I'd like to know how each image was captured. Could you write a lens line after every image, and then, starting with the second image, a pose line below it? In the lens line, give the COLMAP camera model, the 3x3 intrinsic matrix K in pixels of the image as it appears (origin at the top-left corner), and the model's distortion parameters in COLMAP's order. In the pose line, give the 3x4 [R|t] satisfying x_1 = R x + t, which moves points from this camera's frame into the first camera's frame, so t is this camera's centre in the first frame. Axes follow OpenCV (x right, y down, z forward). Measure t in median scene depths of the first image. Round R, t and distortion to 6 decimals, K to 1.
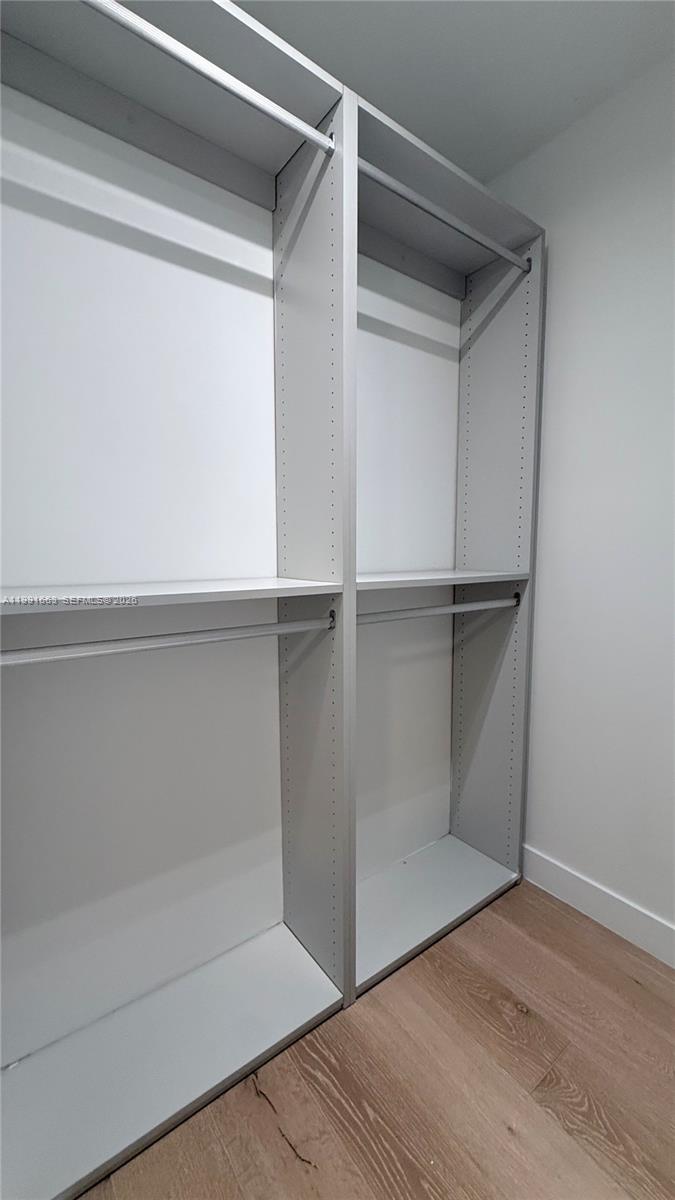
lens RADIAL K [[479.4, 0, 336.2], [0, 479.4, 595.7], [0, 0, 1]] dist [-0.000224, 0.000096]
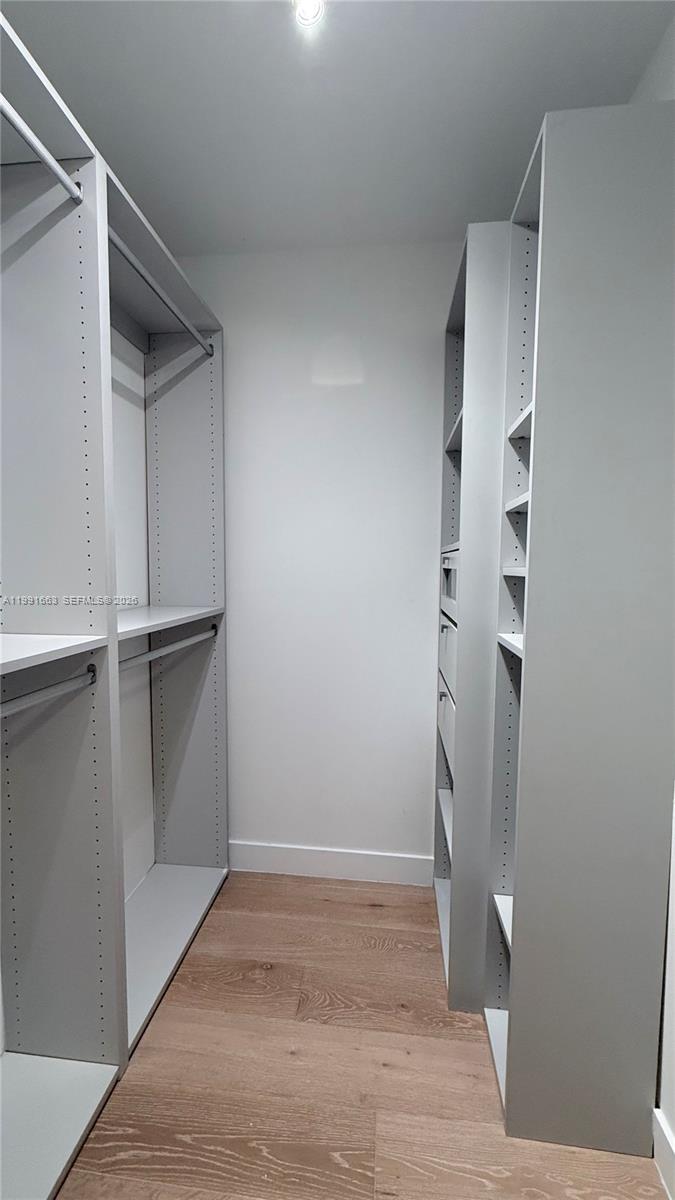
lens RADIAL K [[479.4, 0, 336.2], [0, 479.4, 595.7], [0, 0, 1]] dist [-0.000224, 0.000096]
pose [[0.685166, -0.040981, 0.727233, -0.341142], [0.066165, 0.997790, -0.006110, -0.063538], [-0.725375, 0.052304, 0.686364, -0.015698]]
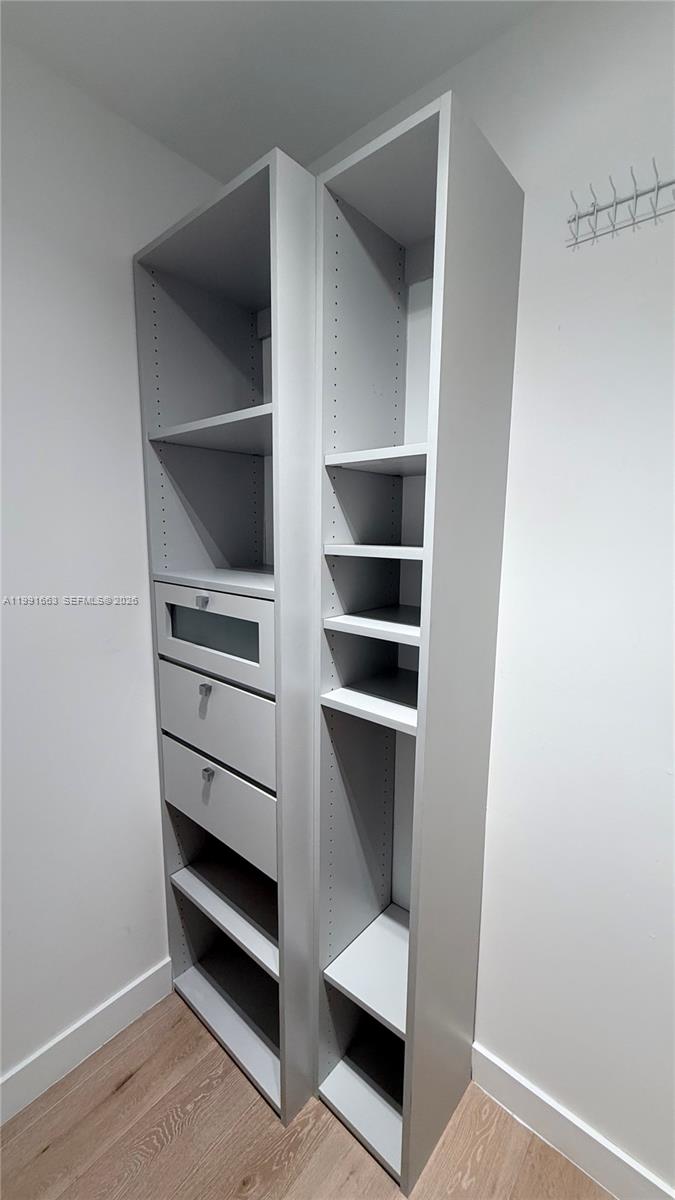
lens RADIAL K [[479.4, 0, 336.2], [0, 479.4, 595.7], [0, 0, 1]] dist [-0.000224, 0.000096]
pose [[-0.210834, -0.142273, 0.967113, -0.193852], [0.095755, 0.981588, 0.165278, -0.281695], [-0.972821, 0.127452, -0.193329, 0.545552]]
